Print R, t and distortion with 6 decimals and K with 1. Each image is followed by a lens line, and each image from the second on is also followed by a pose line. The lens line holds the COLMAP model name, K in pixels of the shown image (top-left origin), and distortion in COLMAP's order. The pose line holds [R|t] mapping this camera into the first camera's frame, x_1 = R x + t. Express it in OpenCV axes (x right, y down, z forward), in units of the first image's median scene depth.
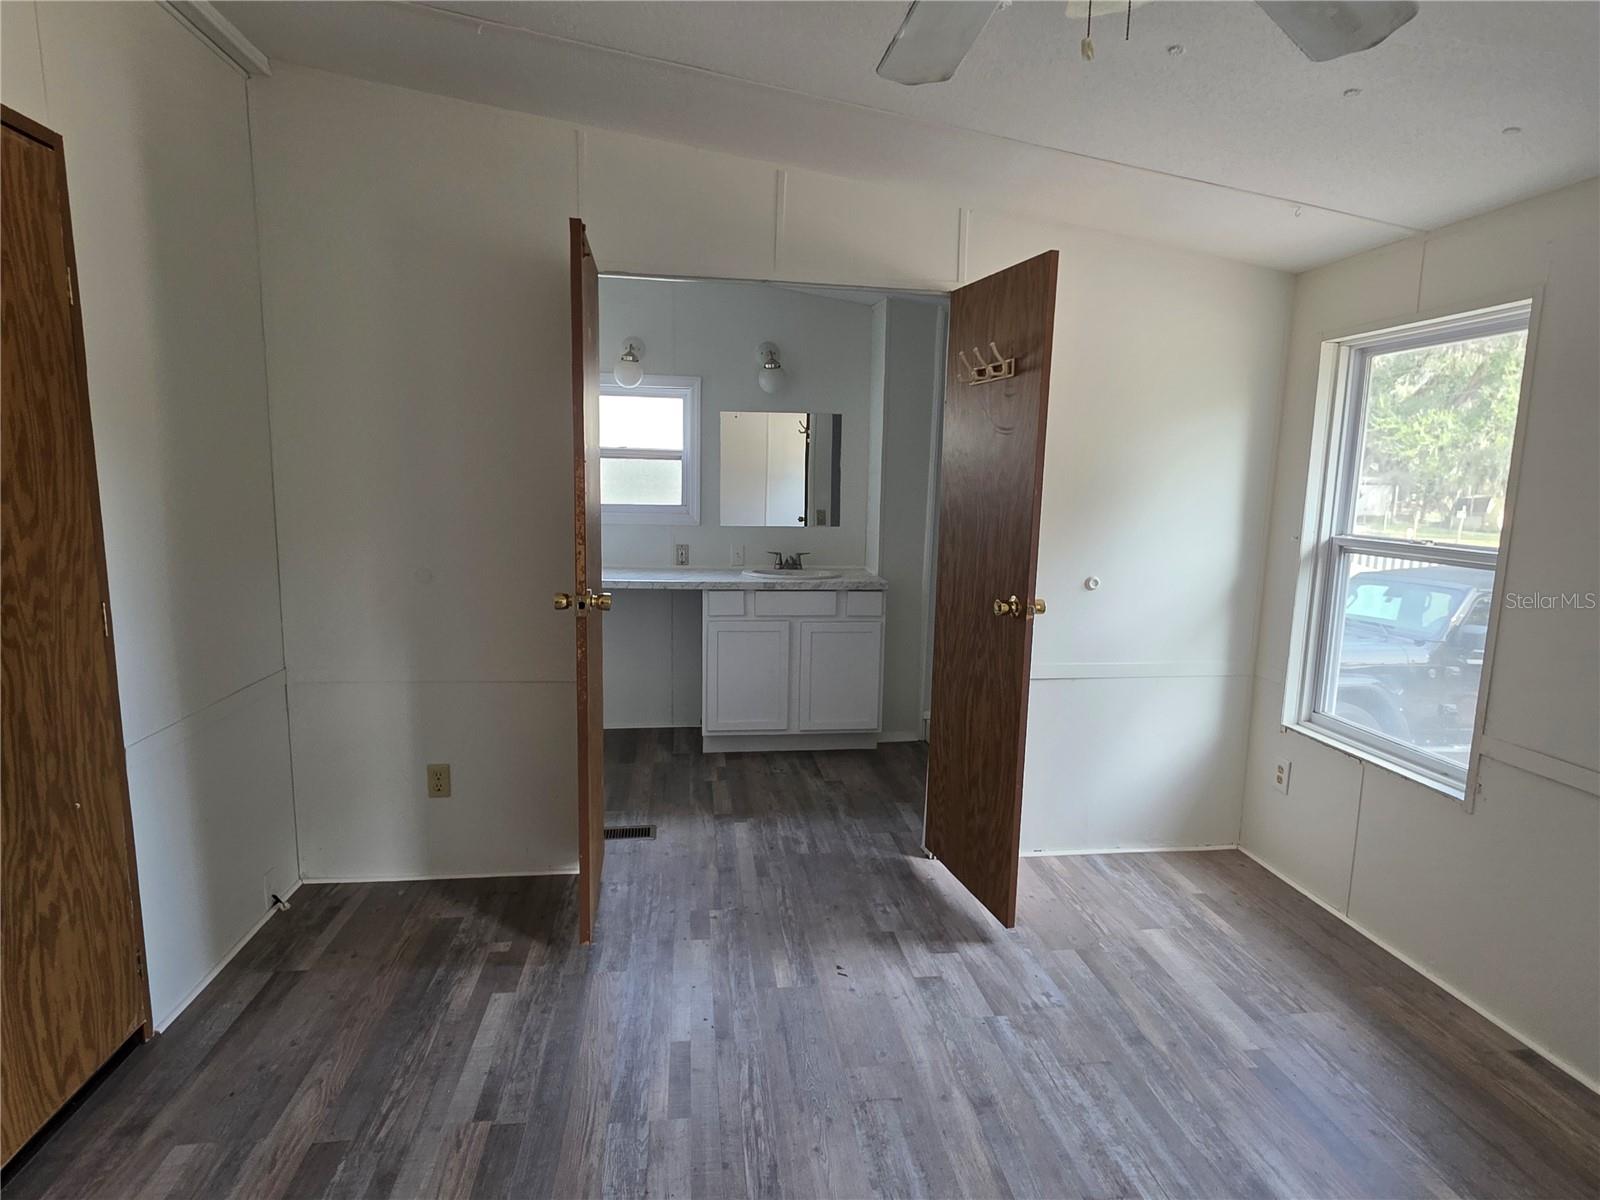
lens RADIAL K [[867.5, 0, 797.9], [0, 867.5, 603.6], [0, 0, 1]] dist [0.001098, -0.000085]
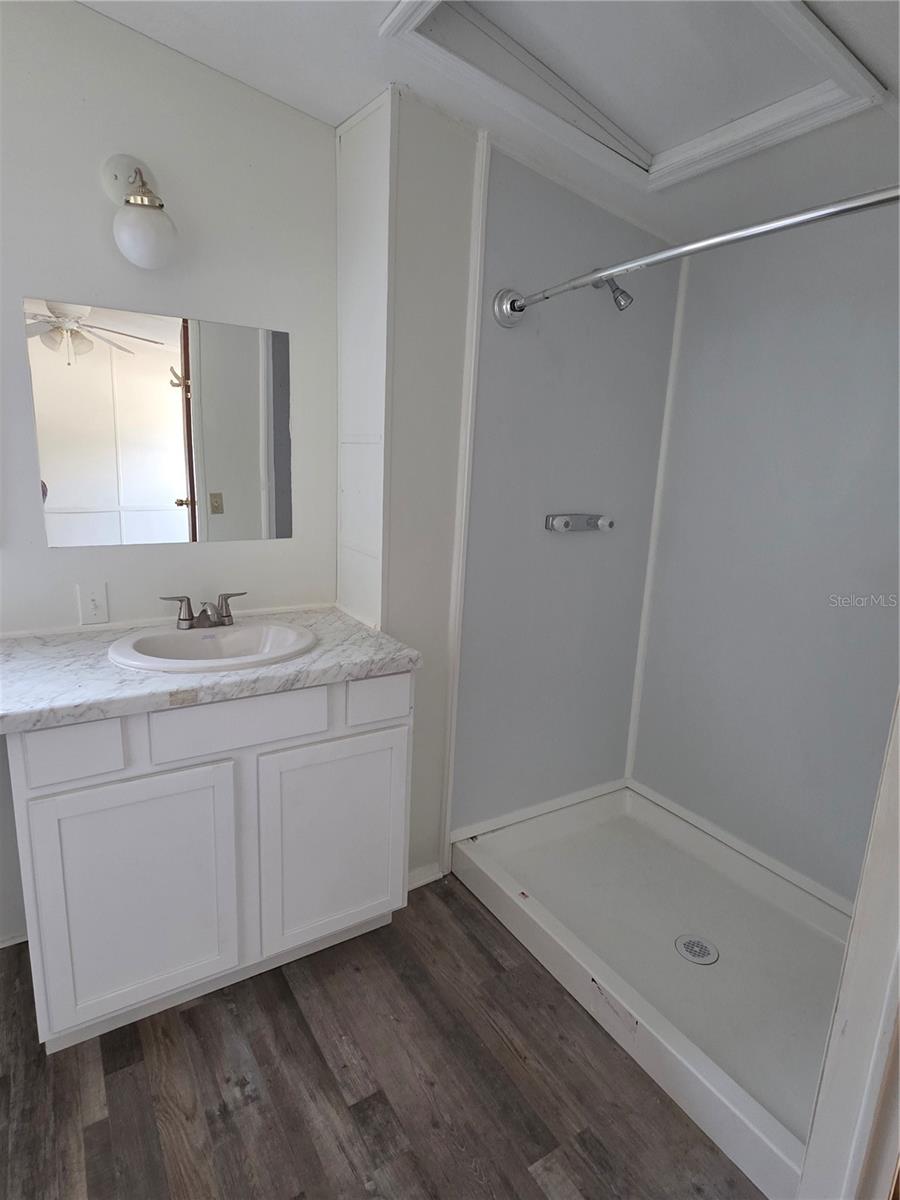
lens RADIAL K [[650.6, 0, 450.0], [0, 650.6, 600.0], [0, 0, 1]] dist [0.001098, -0.000085]
pose [[0.905337, -0.069698, 0.418935, -0.043139], [0.035643, 0.995431, 0.088583, -0.089024], [-0.423195, -0.065266, 0.903685, 0.611362]]
